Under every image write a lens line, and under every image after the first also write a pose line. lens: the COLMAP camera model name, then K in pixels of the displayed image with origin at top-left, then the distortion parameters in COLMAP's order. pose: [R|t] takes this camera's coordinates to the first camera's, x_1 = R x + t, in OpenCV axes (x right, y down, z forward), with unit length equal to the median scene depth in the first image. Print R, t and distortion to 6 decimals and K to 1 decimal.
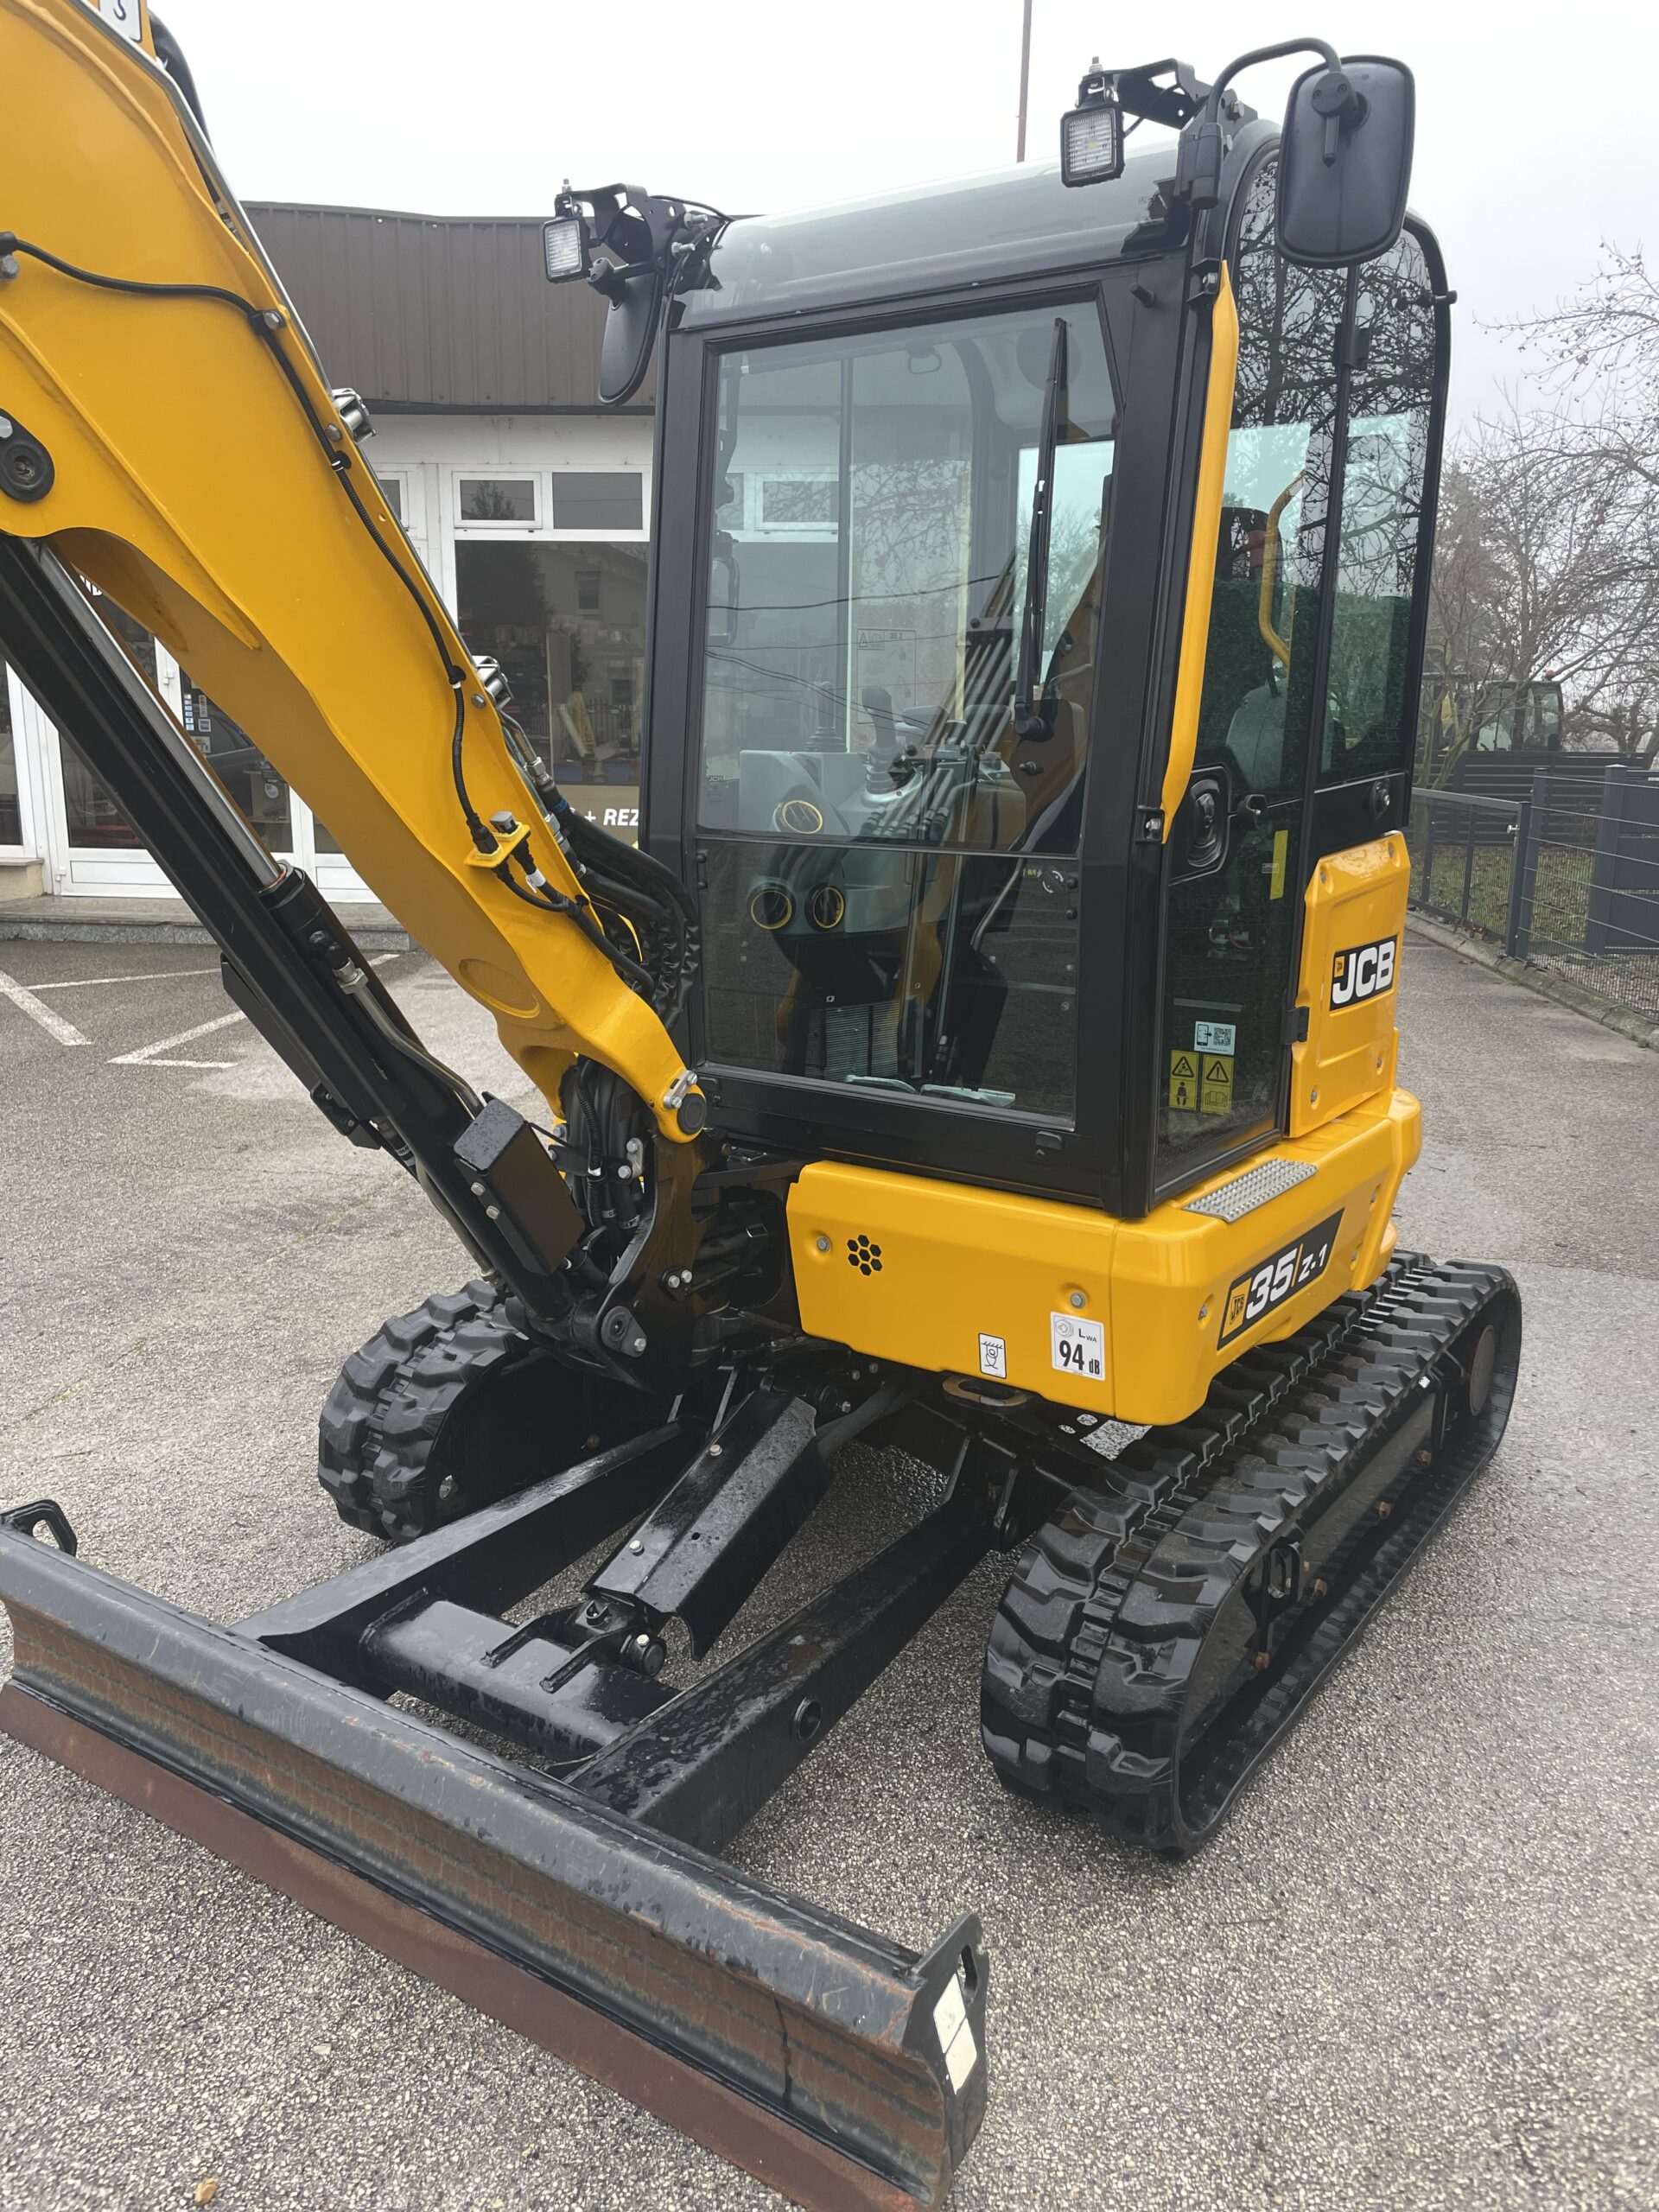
lens RADIAL K [[1675.9, 0, 831.3], [0, 1675.9, 1102.3], [0, 0, 1]] dist [0.105567, -0.140682]
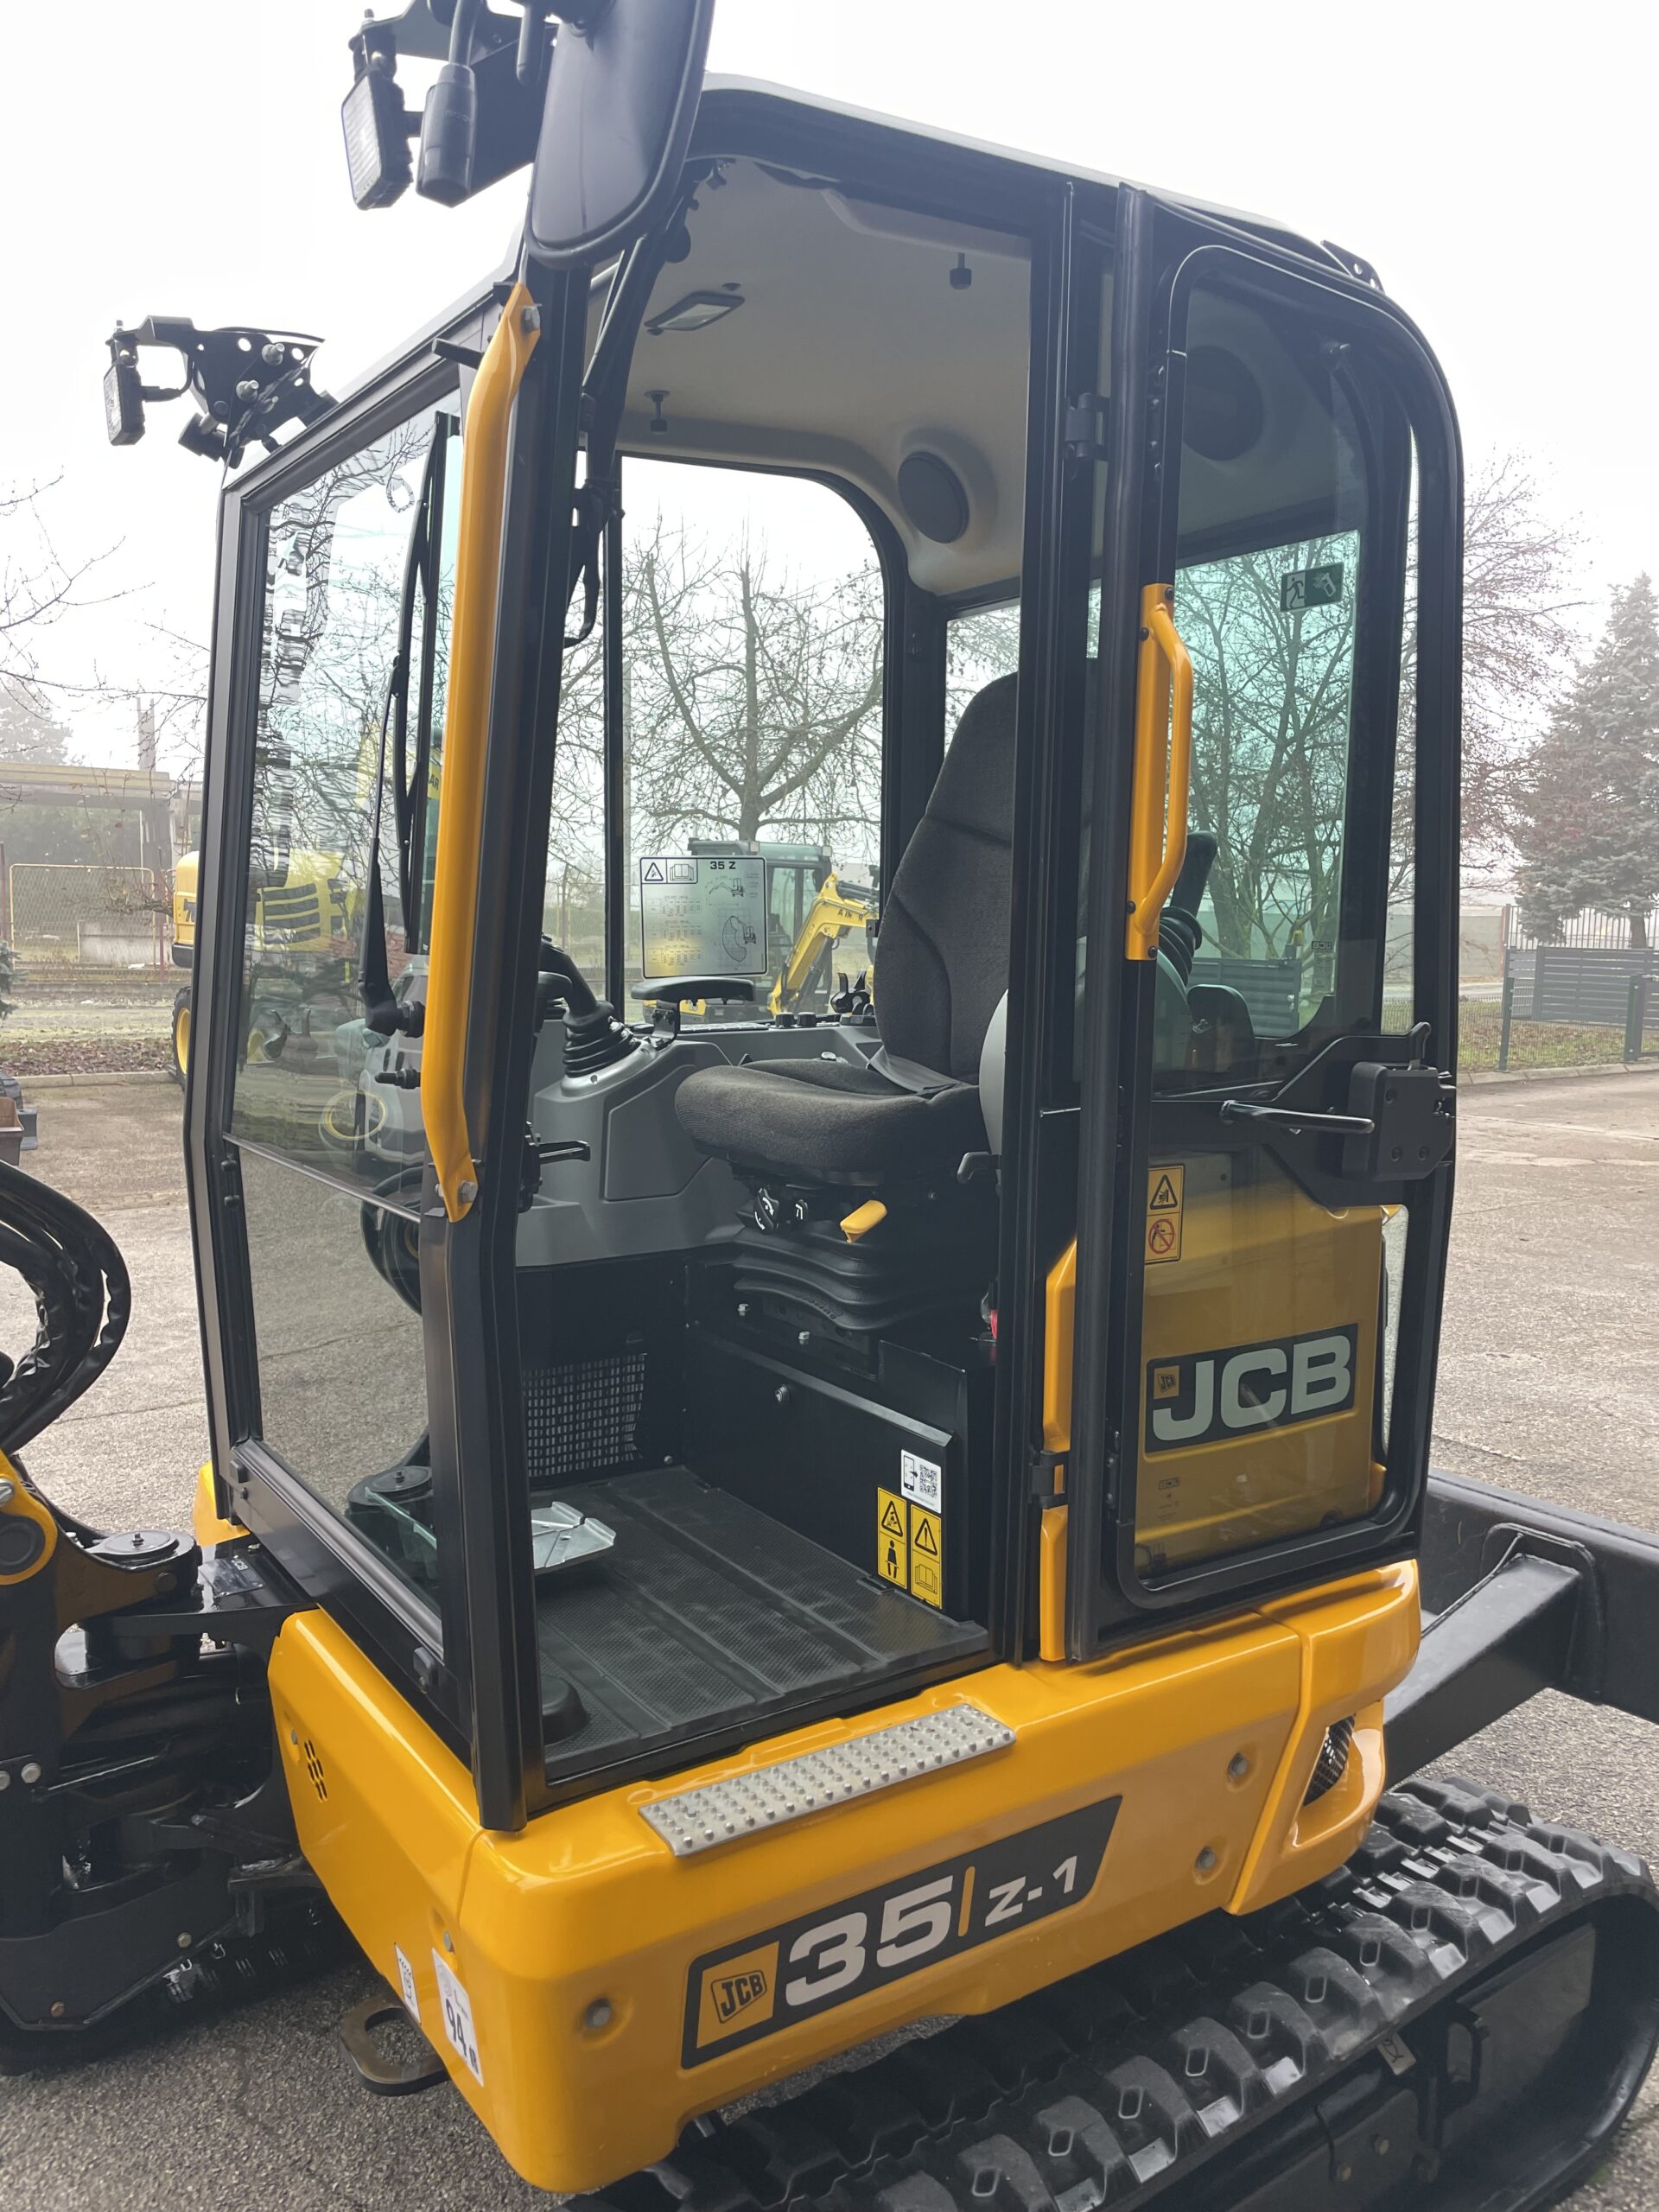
lens RADIAL K [[1675.9, 0, 831.3], [0, 1675.9, 1102.3], [0, 0, 1]] dist [0.105567, -0.140682]
pose [[0.938507, 0.044871, -0.342331, 0.406285], [-0.084983, 0.991036, -0.103084, -0.111444], [0.334637, 0.125837, 0.933907, 0.373197]]
